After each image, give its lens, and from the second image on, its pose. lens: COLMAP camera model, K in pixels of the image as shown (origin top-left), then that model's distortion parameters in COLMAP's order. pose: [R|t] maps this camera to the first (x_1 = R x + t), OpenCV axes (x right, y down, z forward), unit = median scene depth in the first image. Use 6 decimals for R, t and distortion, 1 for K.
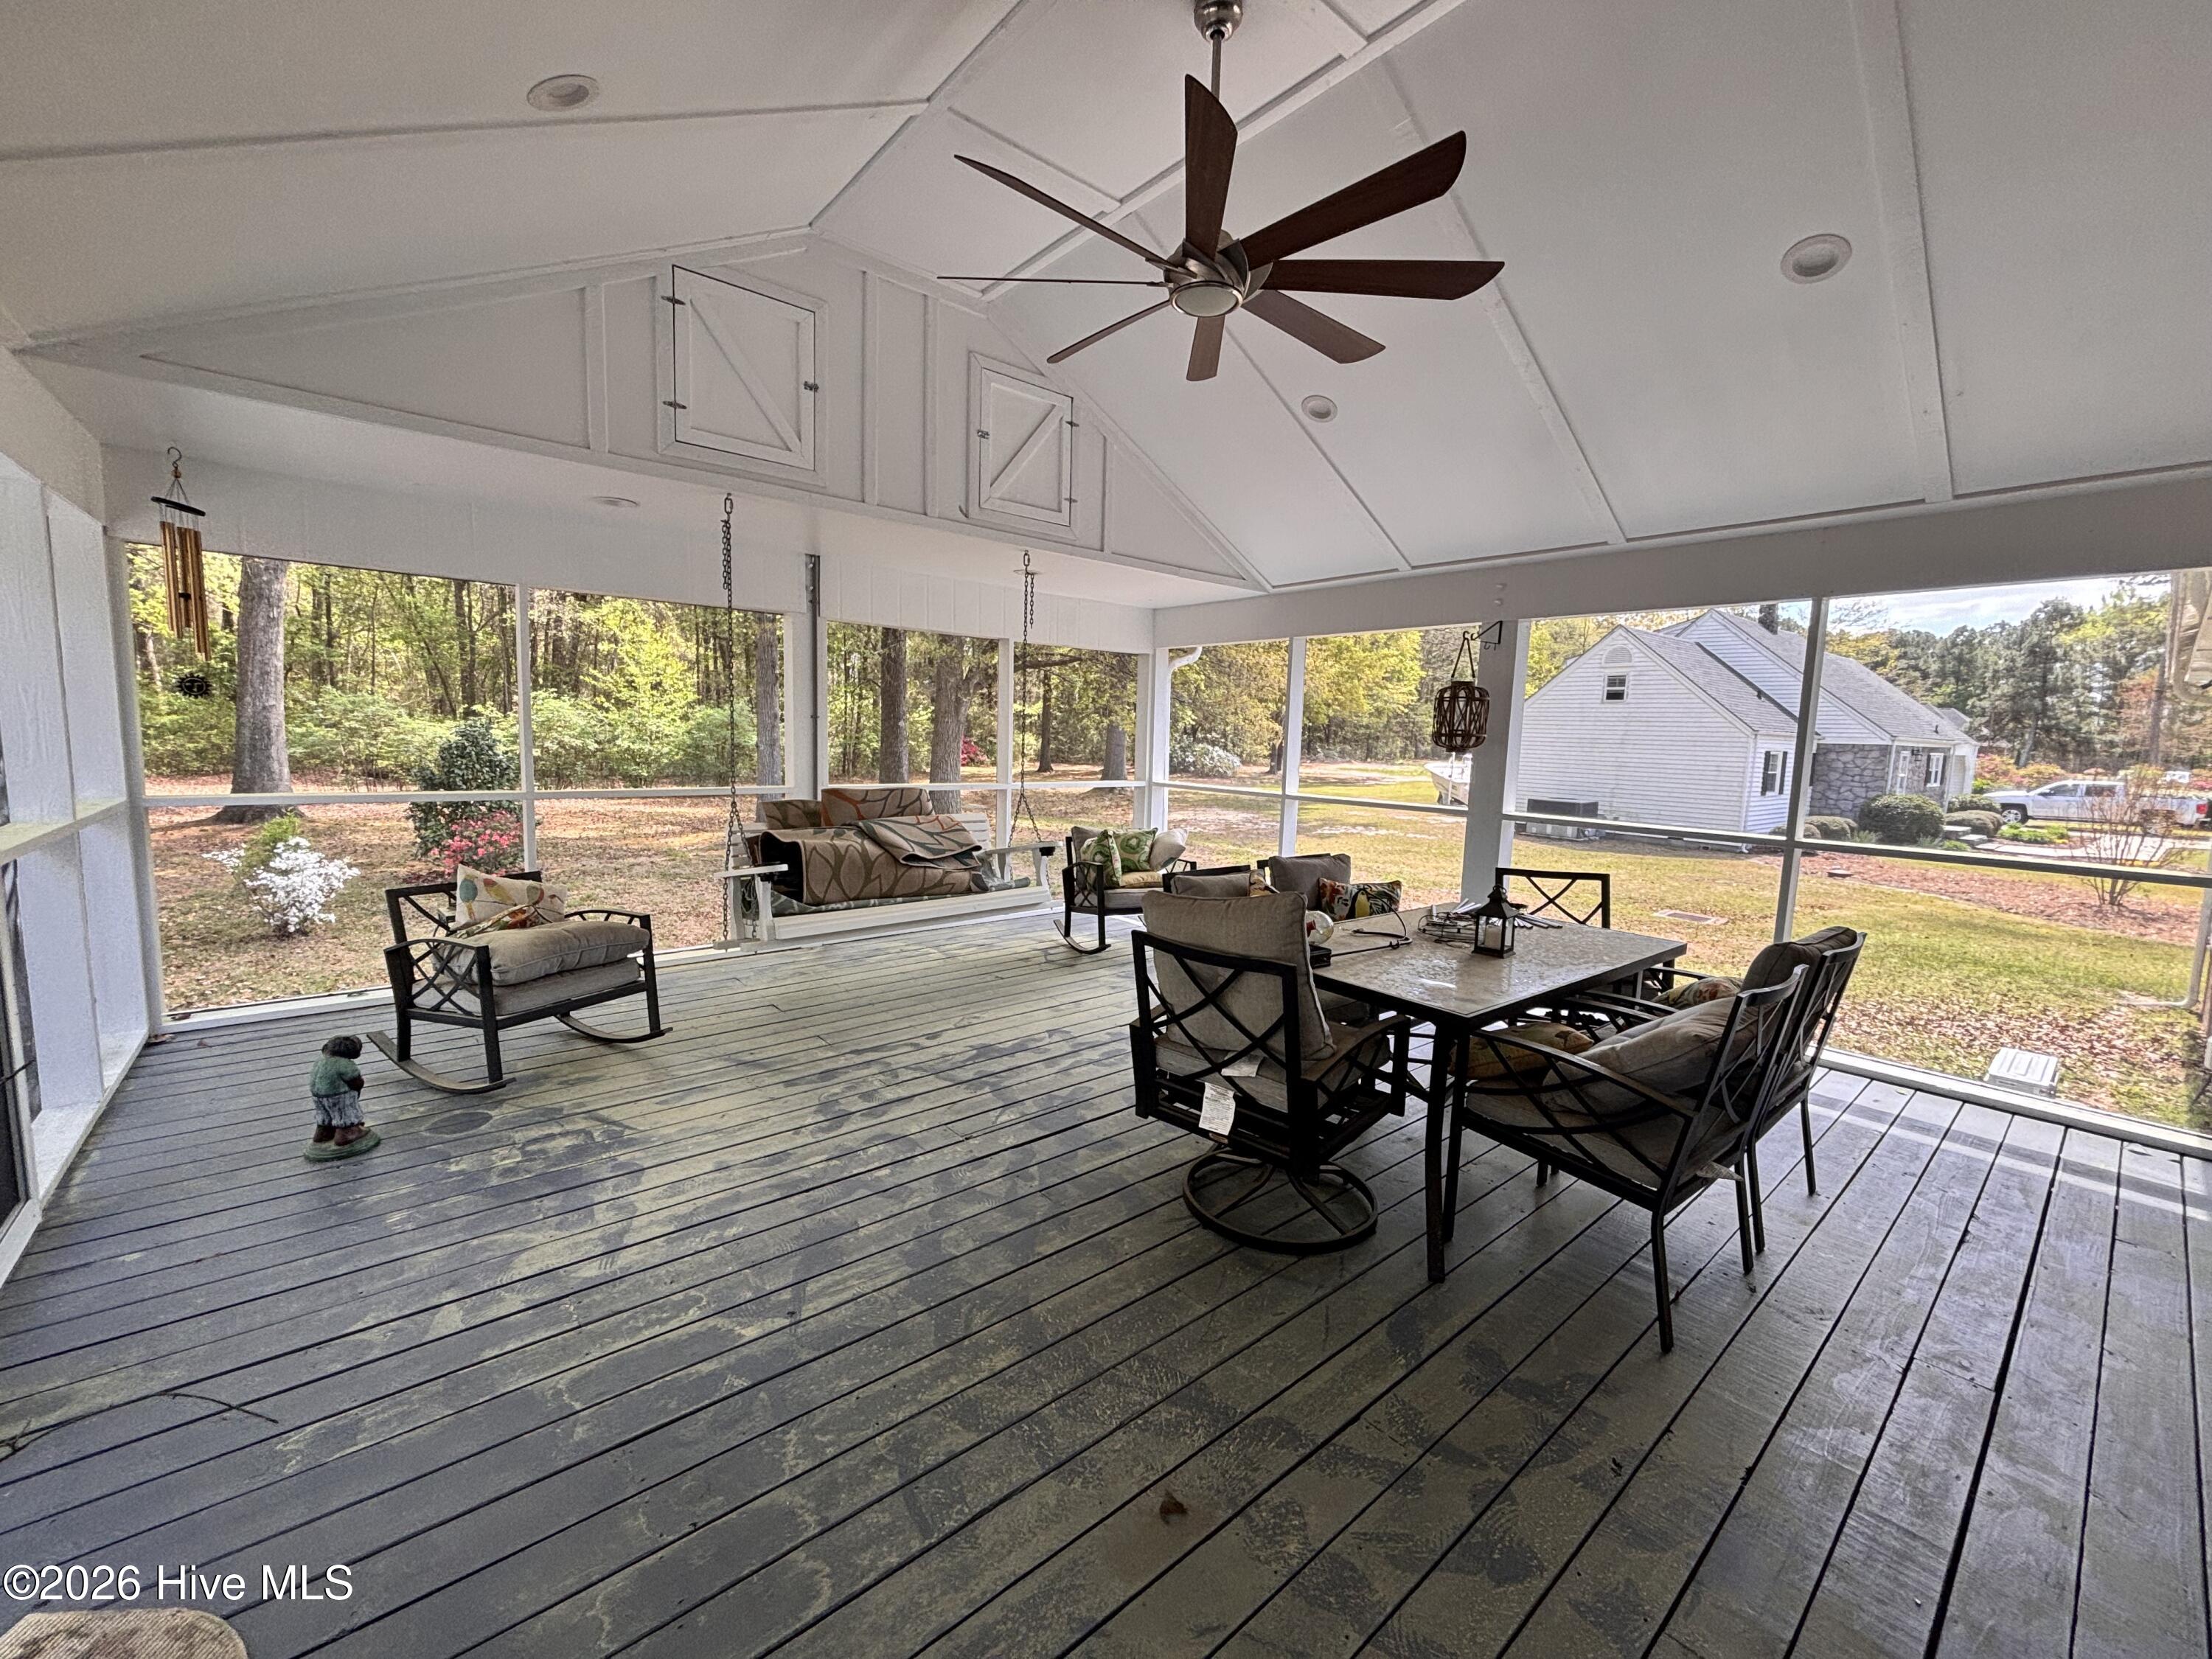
lens RADIAL K [[891.1, 0, 1100.6], [0, 891.1, 826.0], [0, 0, 1]] dist [0.005475, -0.001210]
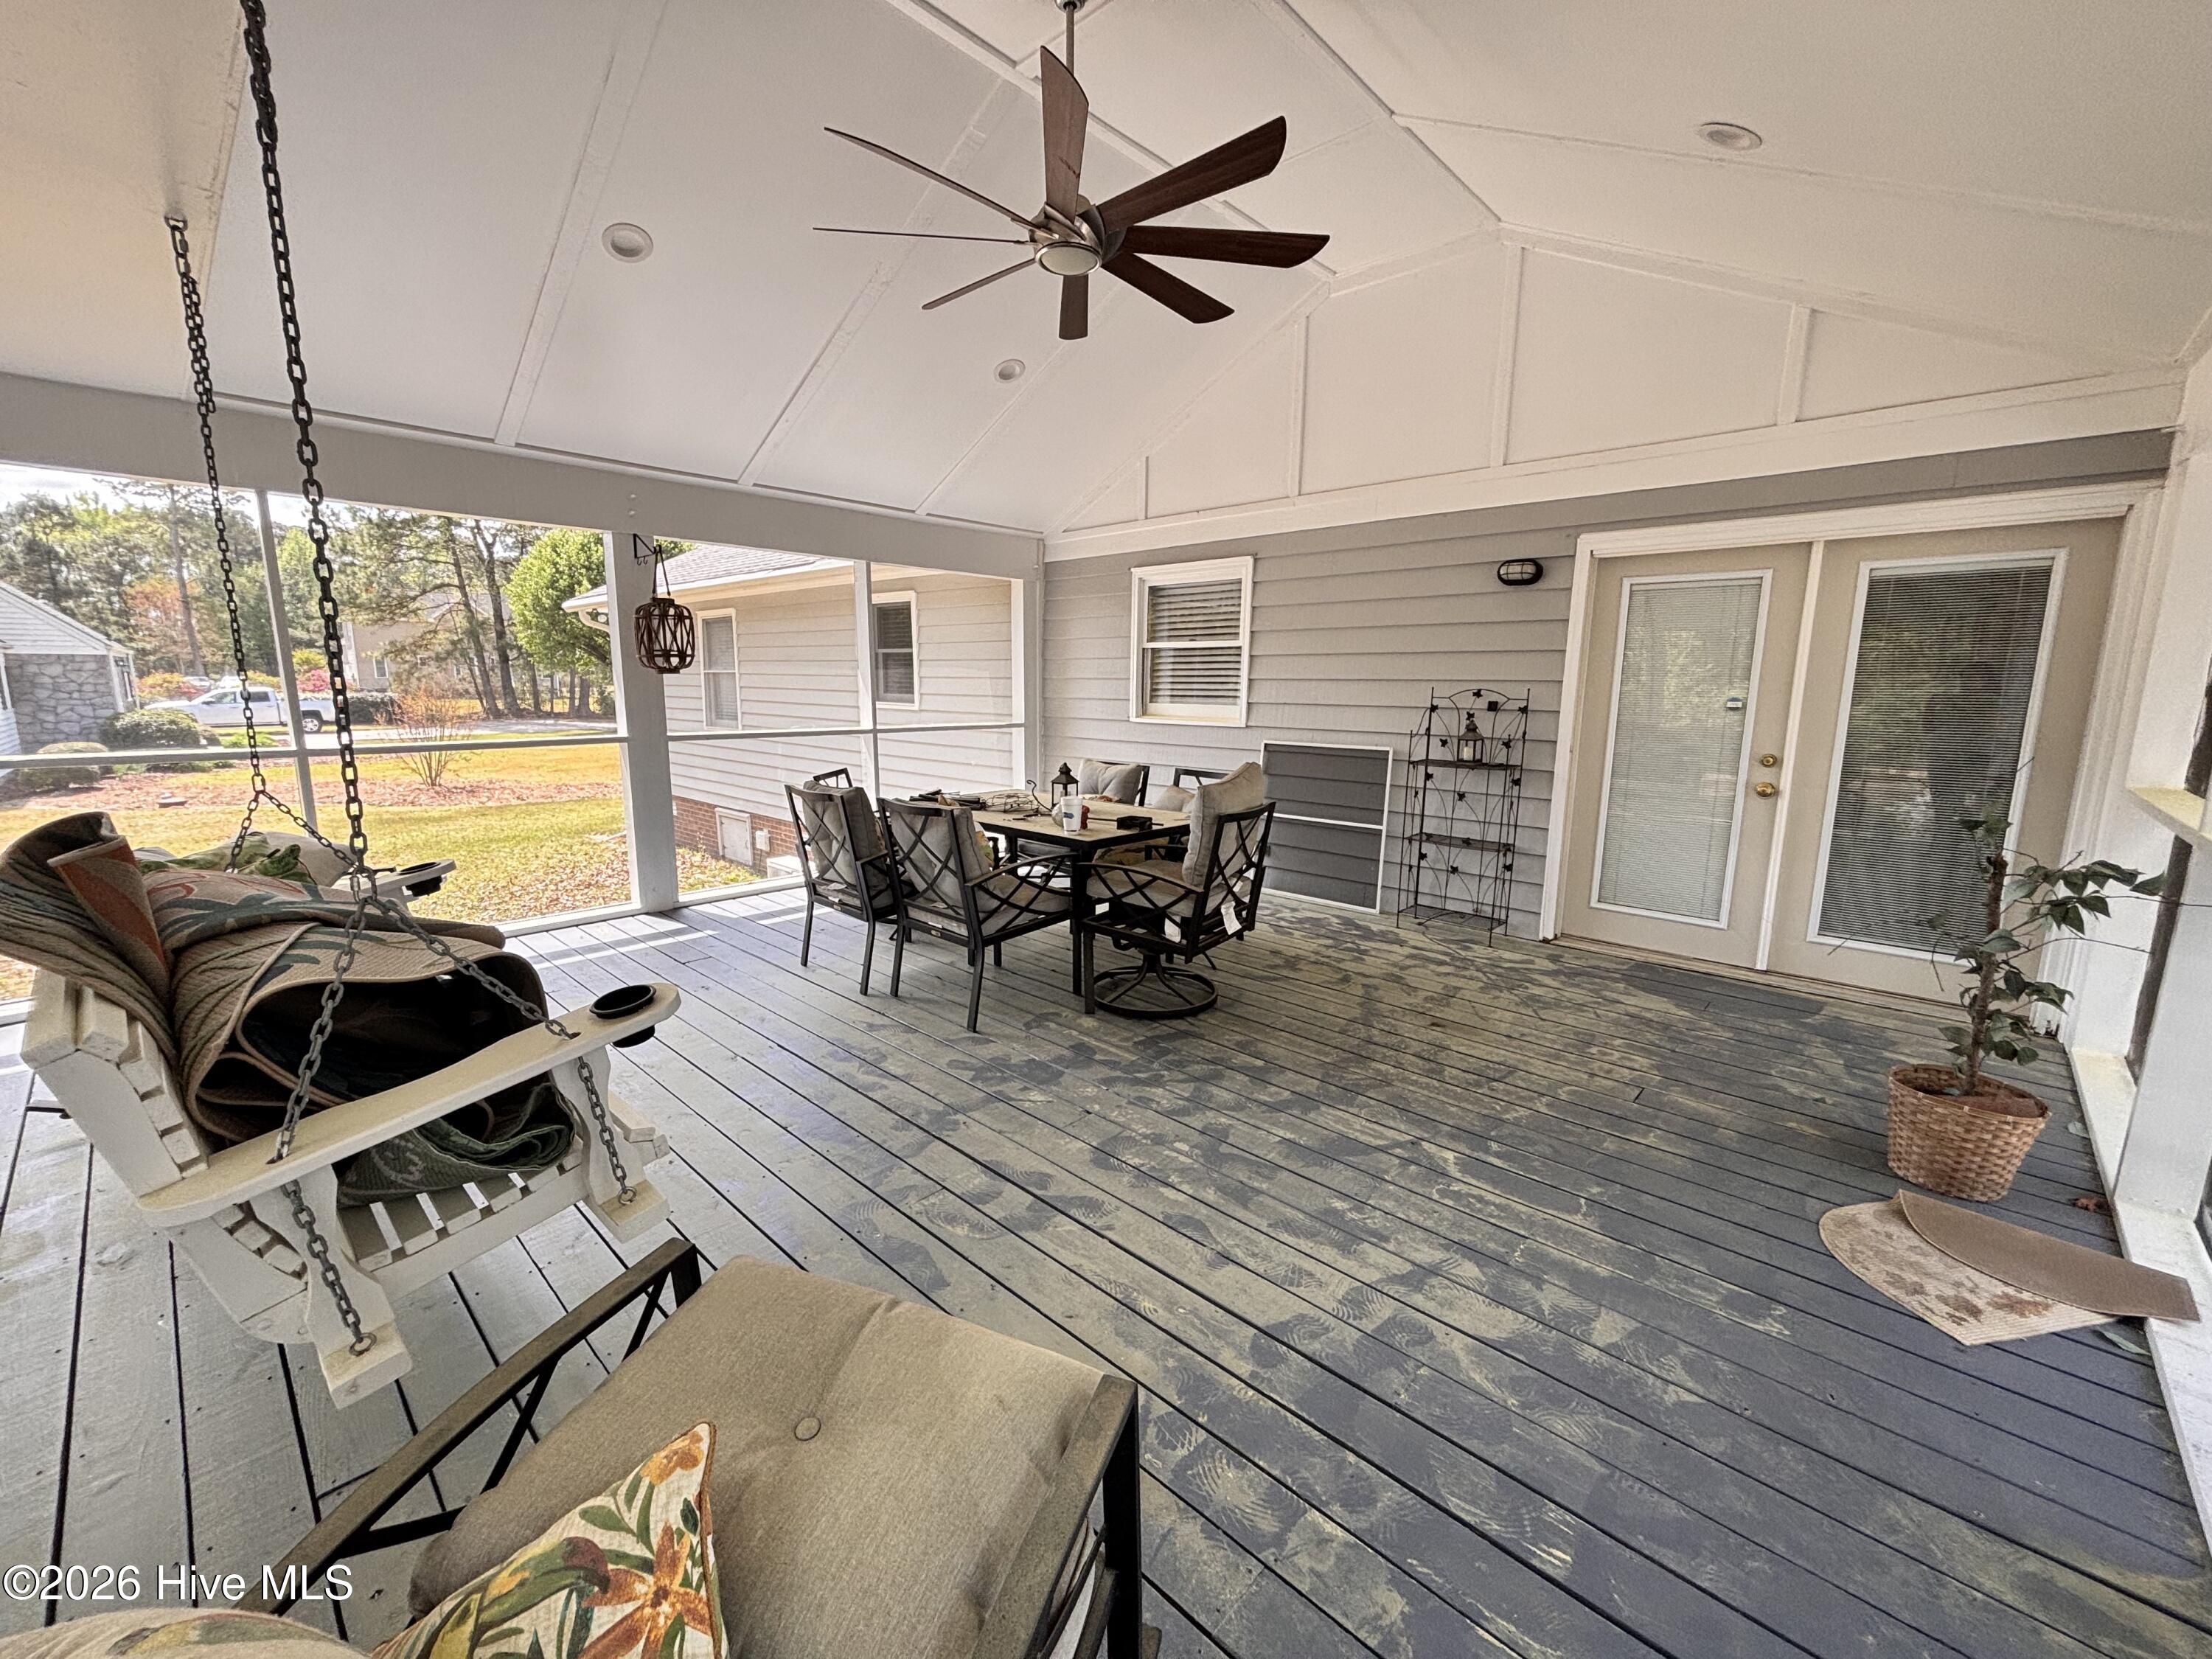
lens RADIAL K [[891.1, 0, 1102.9], [0, 891.1, 824.7], [0, 0, 1]] dist [0.005475, -0.001210]
pose [[-0.115108, -0.193982, 0.974228, -0.859171], [0.095045, 0.974097, 0.205186, -0.108329], [-0.988795, 0.116215, -0.093690, 0.906318]]
